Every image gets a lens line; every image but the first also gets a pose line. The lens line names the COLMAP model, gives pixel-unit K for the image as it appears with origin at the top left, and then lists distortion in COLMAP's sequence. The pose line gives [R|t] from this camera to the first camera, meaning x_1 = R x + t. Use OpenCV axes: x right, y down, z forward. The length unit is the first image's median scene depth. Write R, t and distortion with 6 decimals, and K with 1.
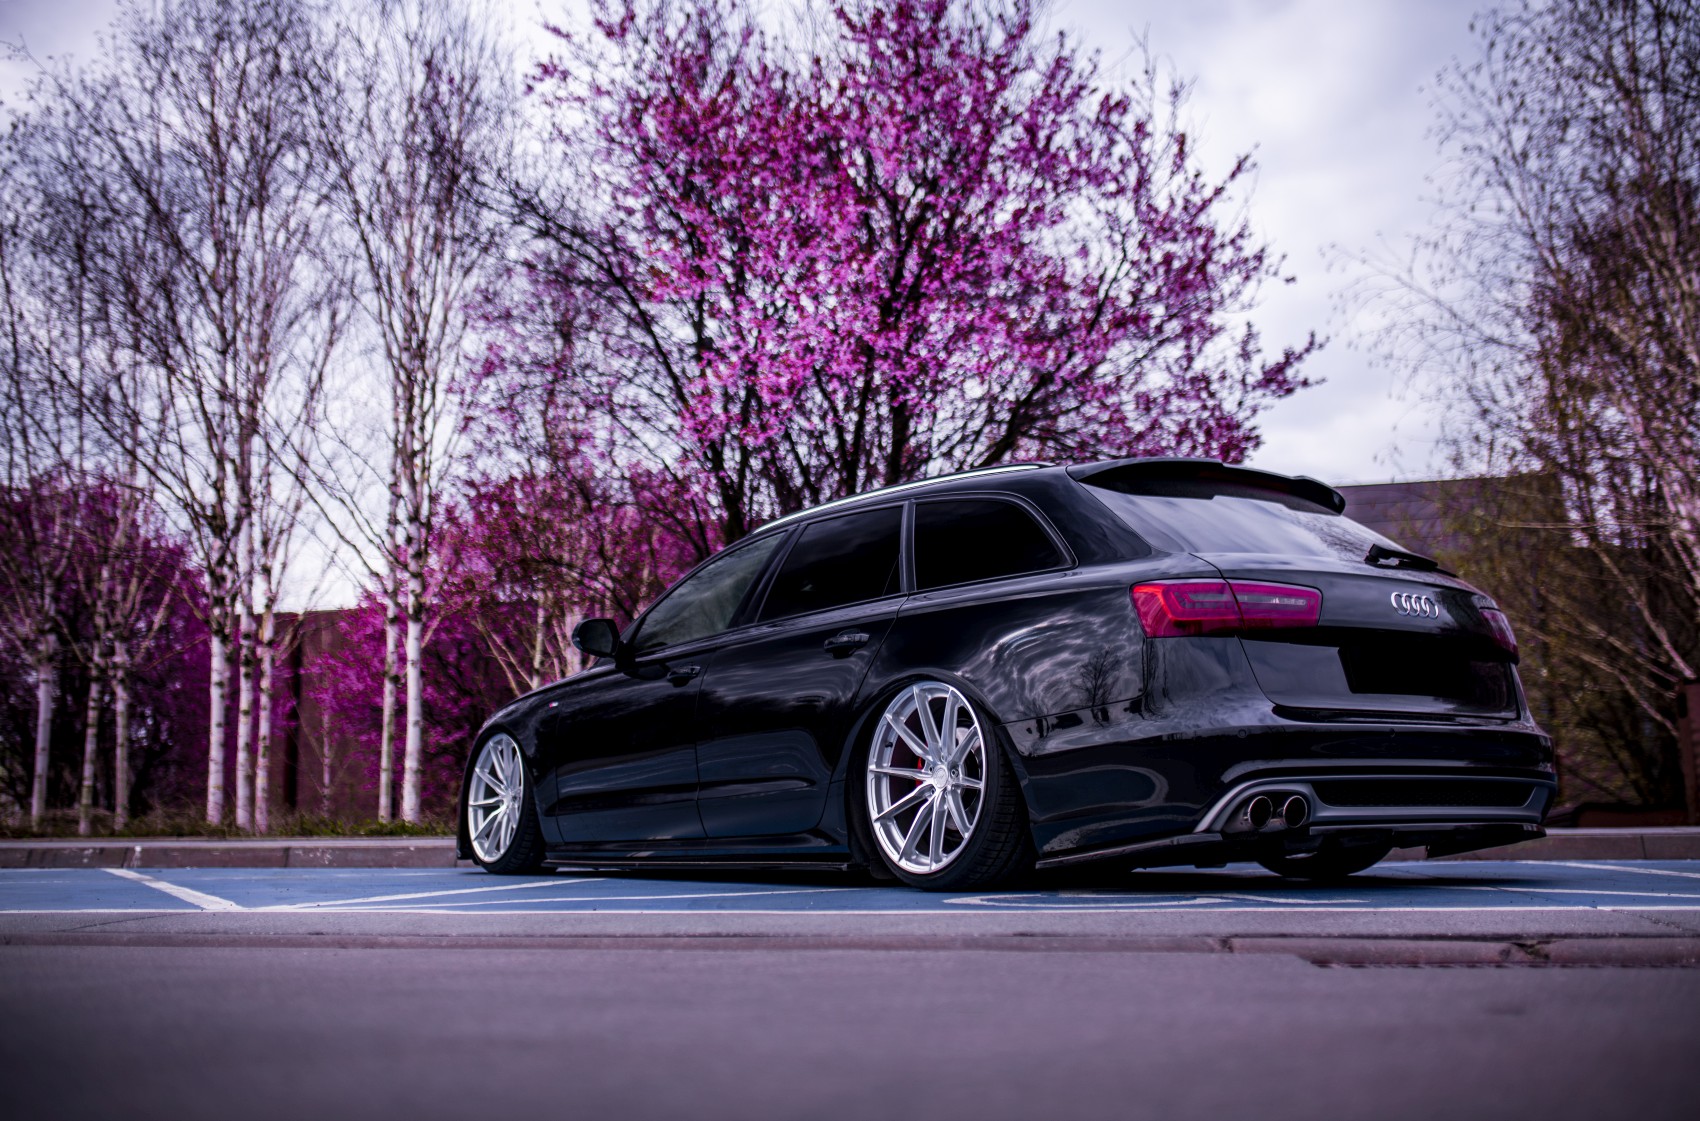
lens RADIAL K [[1661.5, 0, 850.0], [0, 1661.5, 560.5], [0, 0, 1]] dist [-0.038106, 0.011327]
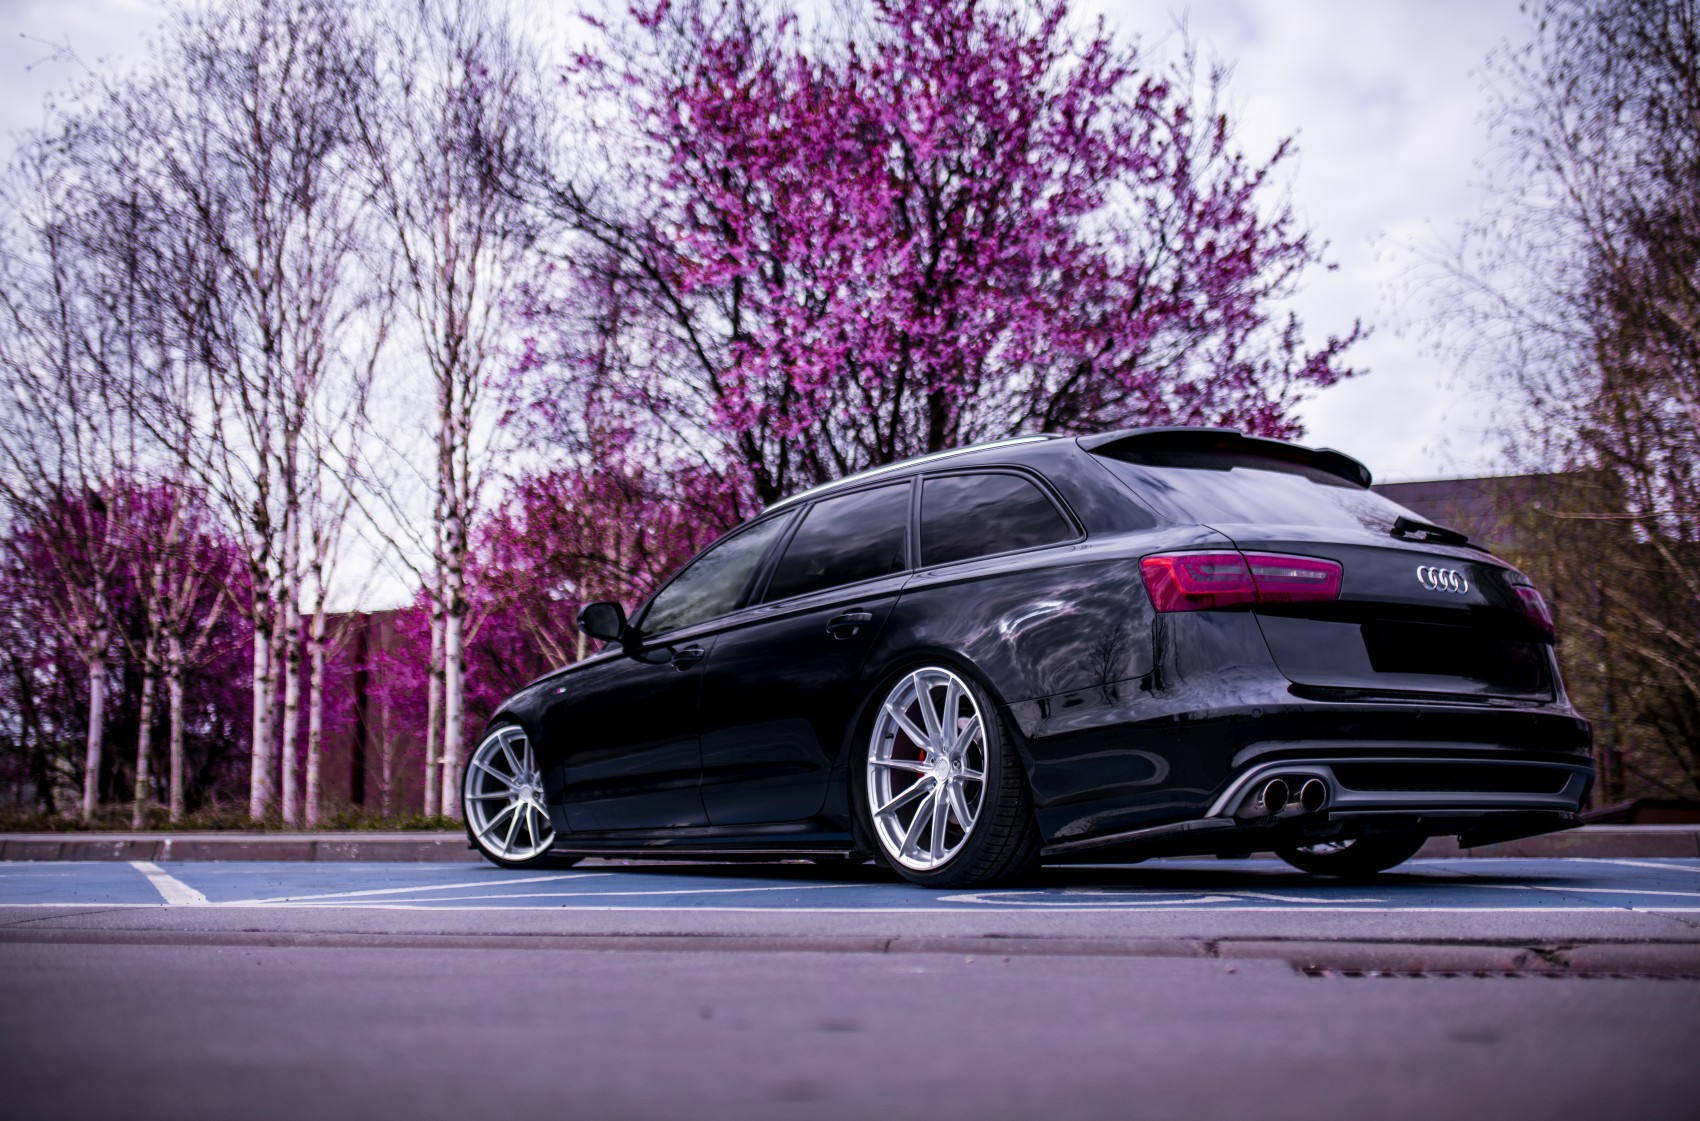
lens RADIAL K [[1649.5, 0, 850.0], [0, 1649.5, 560.5], [0, 0, 1]] dist [-0.046898, 0.033688]
pose [[0.999384, -0.002827, -0.034991, 0.012728], [0.002851, 0.999996, 0.000635, 0.003588], [0.034989, -0.000735, 0.999387, 0.018694]]
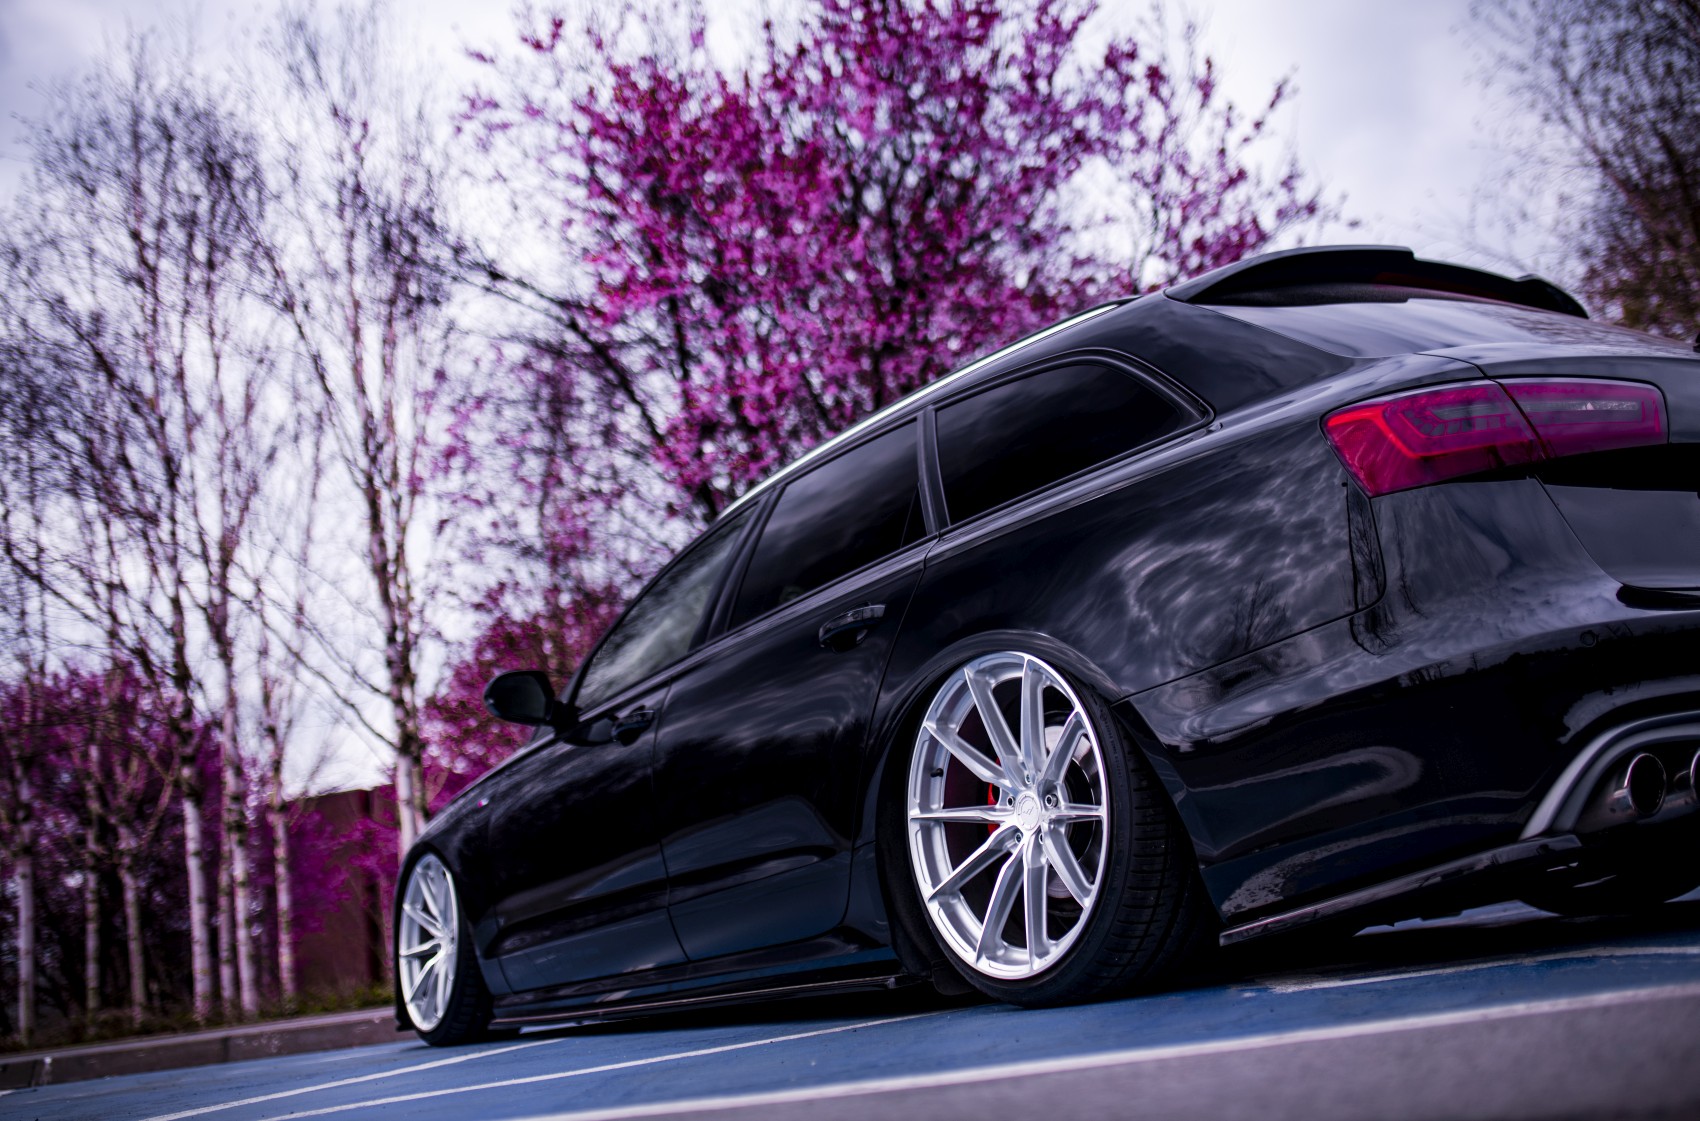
lens RADIAL K [[1679.4, 0, 833.8], [0, 1679.4, 526.5], [0, 0, 1]] dist [-0.021980, 0.007783]
pose [[0.991603, -0.125730, -0.030246, 0.005953], [0.122764, 0.988754, -0.085404, 0.026247], [0.040644, 0.080973, 0.995887, 0.141292]]
